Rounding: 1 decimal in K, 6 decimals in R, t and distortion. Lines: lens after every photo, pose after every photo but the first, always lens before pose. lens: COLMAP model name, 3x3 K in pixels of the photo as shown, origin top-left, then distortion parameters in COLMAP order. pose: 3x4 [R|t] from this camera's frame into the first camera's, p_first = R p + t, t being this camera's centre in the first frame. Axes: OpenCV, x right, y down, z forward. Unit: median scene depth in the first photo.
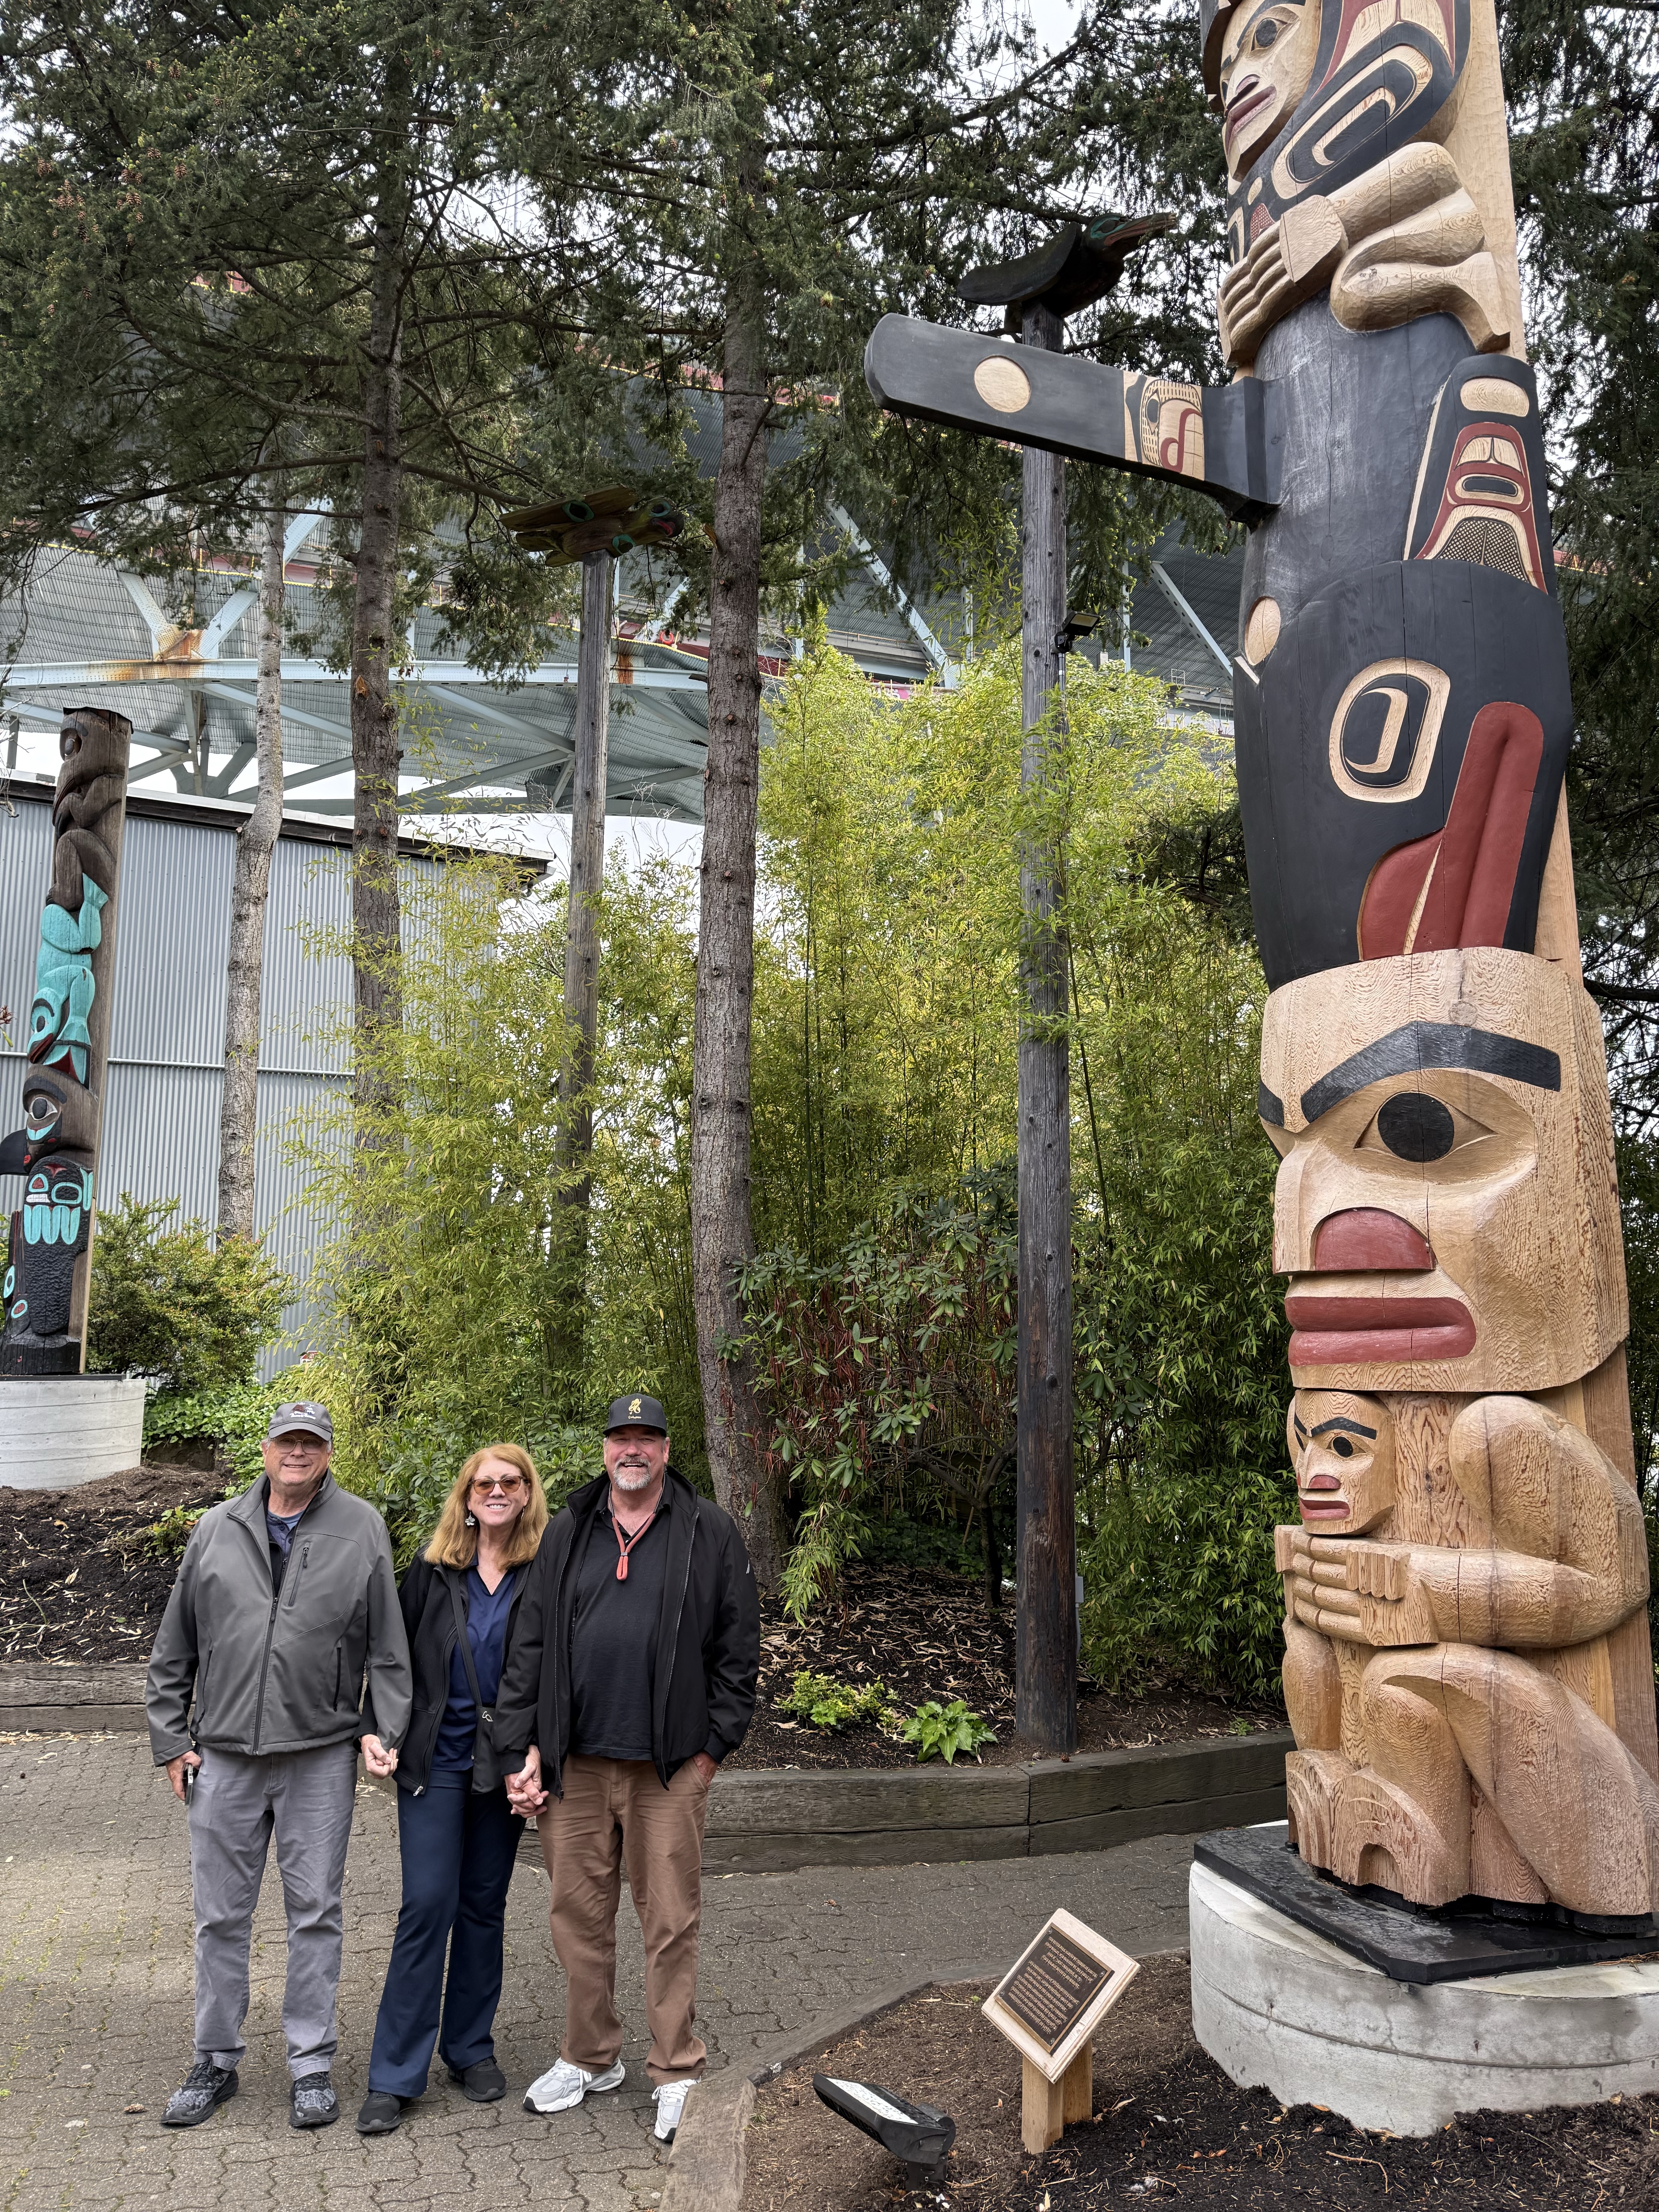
lens RADIAL K [[1563.3, 0, 831.9], [0, 1563.3, 1107.1], [0, 0, 1]] dist [0.009163, -0.012490]
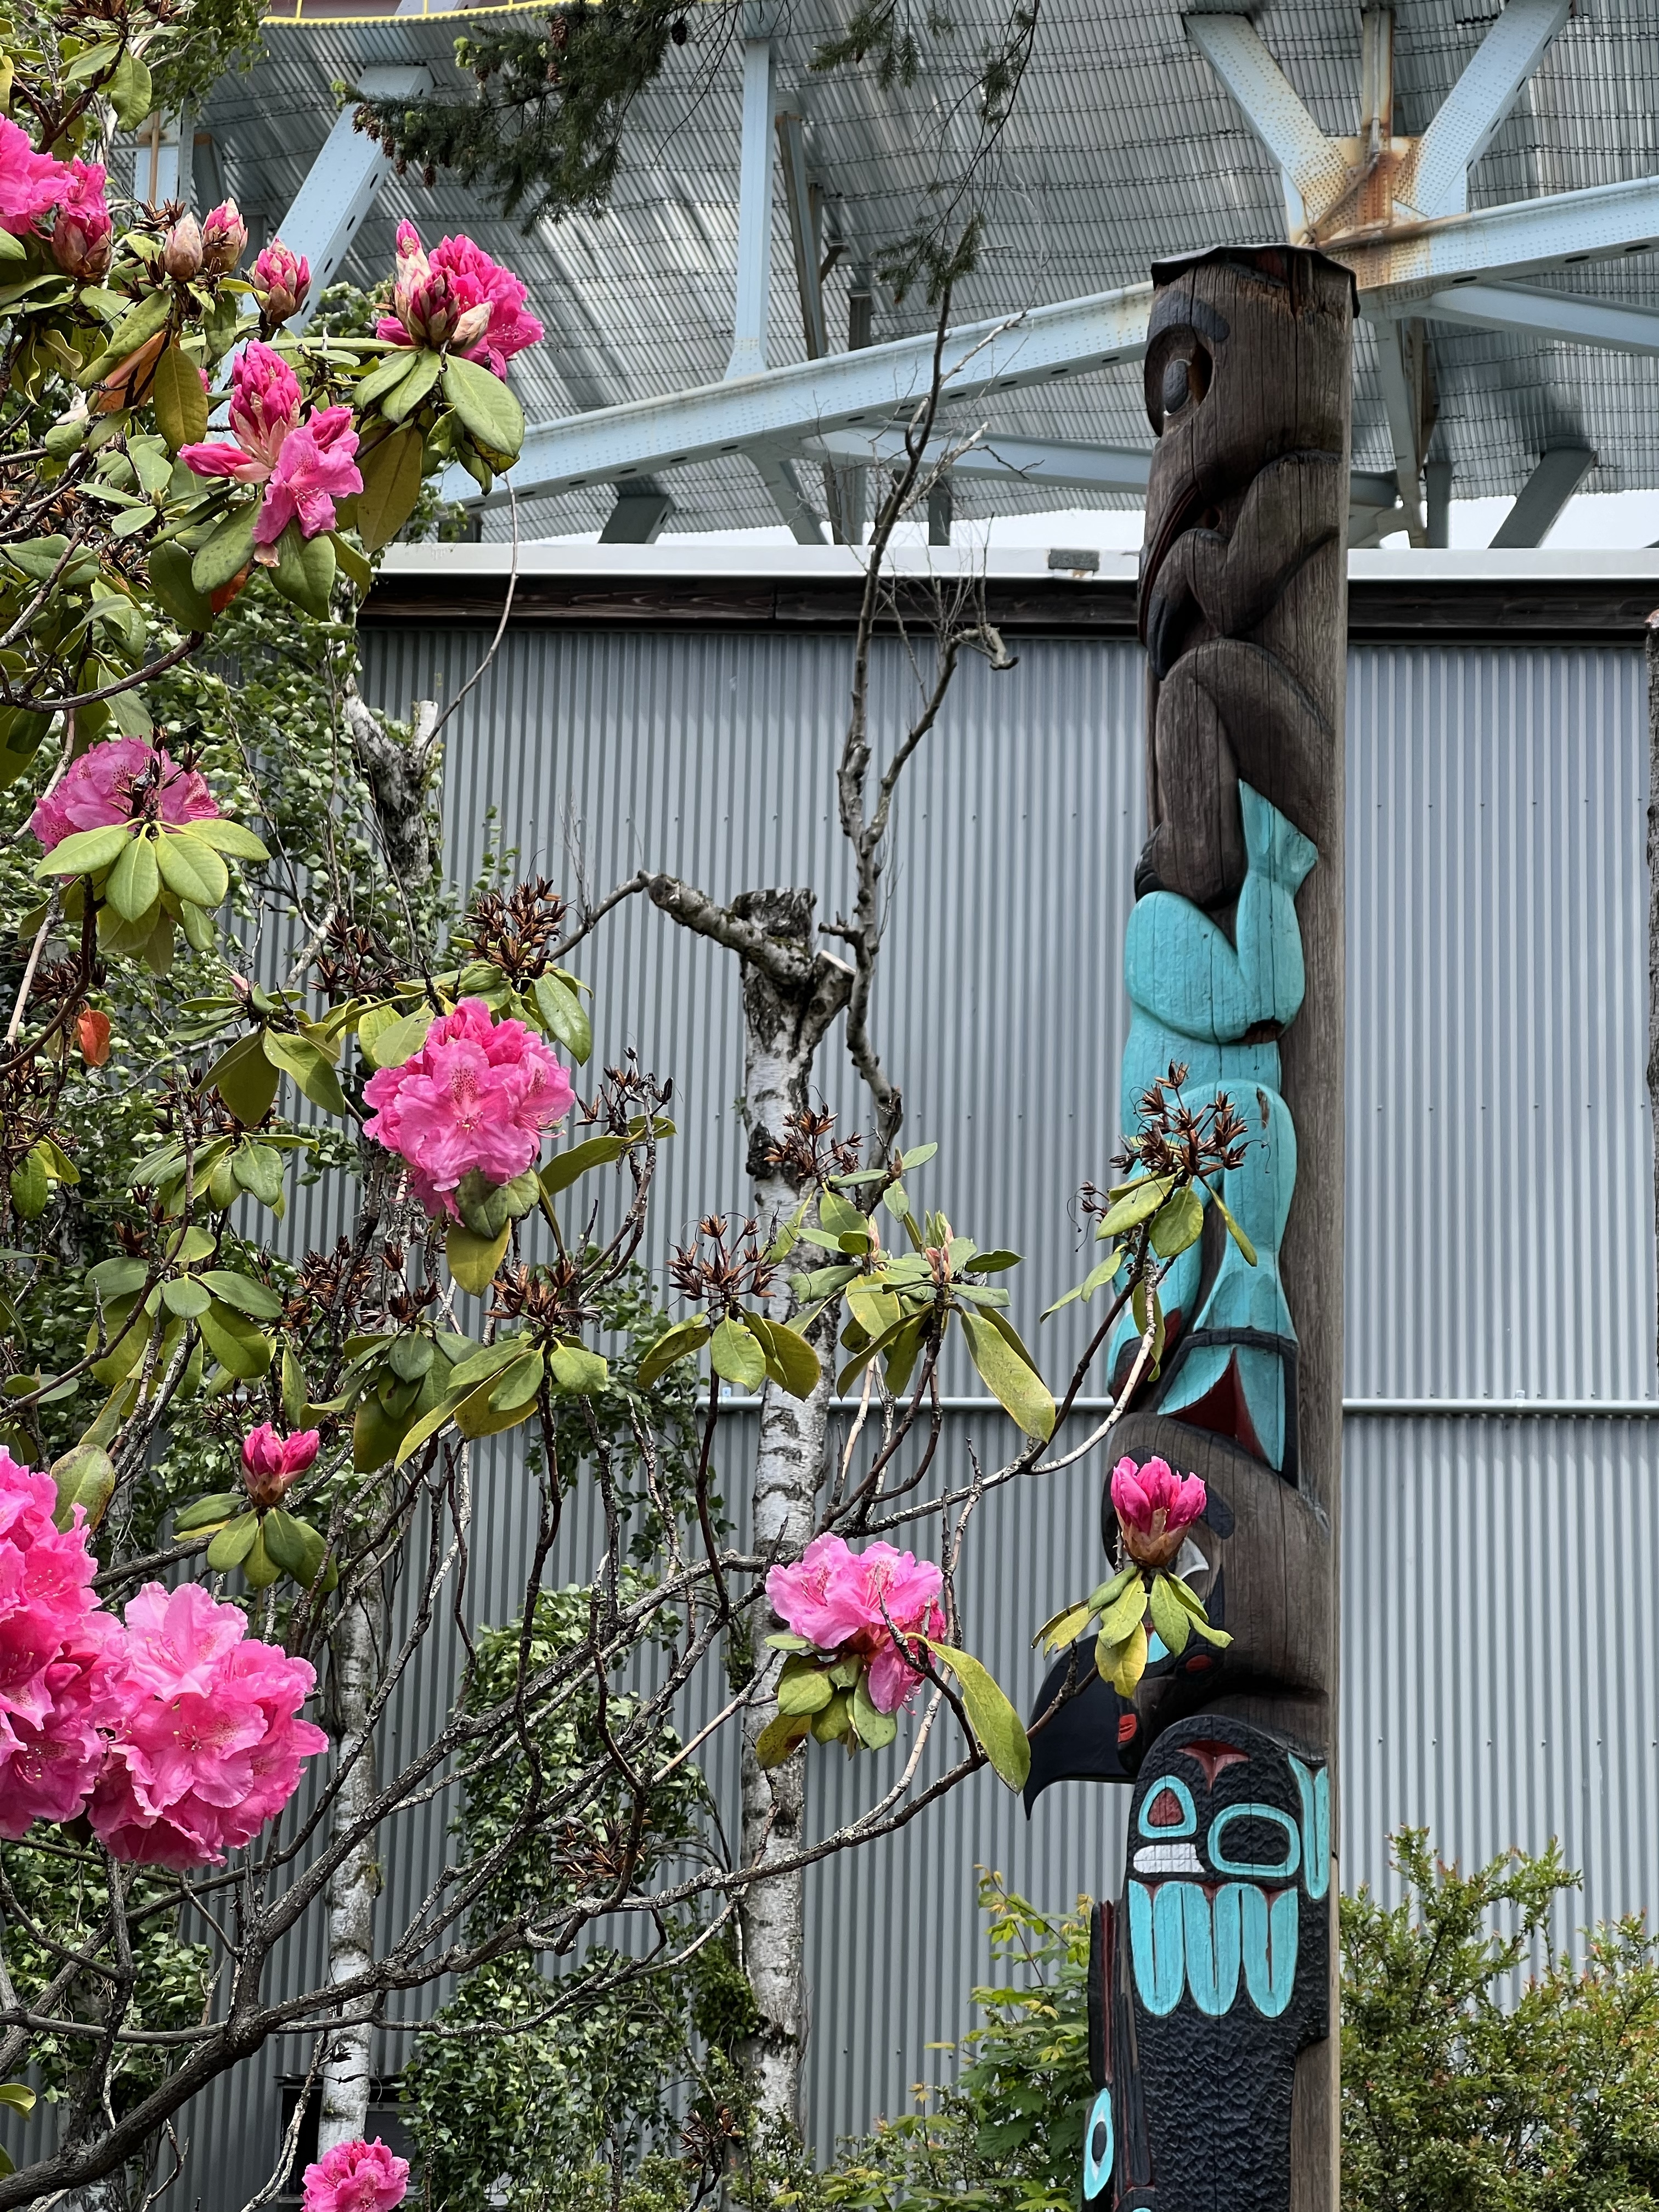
lens RADIAL K [[4963.5, 0, 826.3], [0, 4963.5, 1104.4], [0, 0, 1]] dist [0.393329, 0.000000]
pose [[0.869361, -0.088998, -0.486097, -0.079565], [0.048592, 0.994278, -0.095134, 0.002359], [0.491782, 0.059085, 0.868711, 0.115986]]
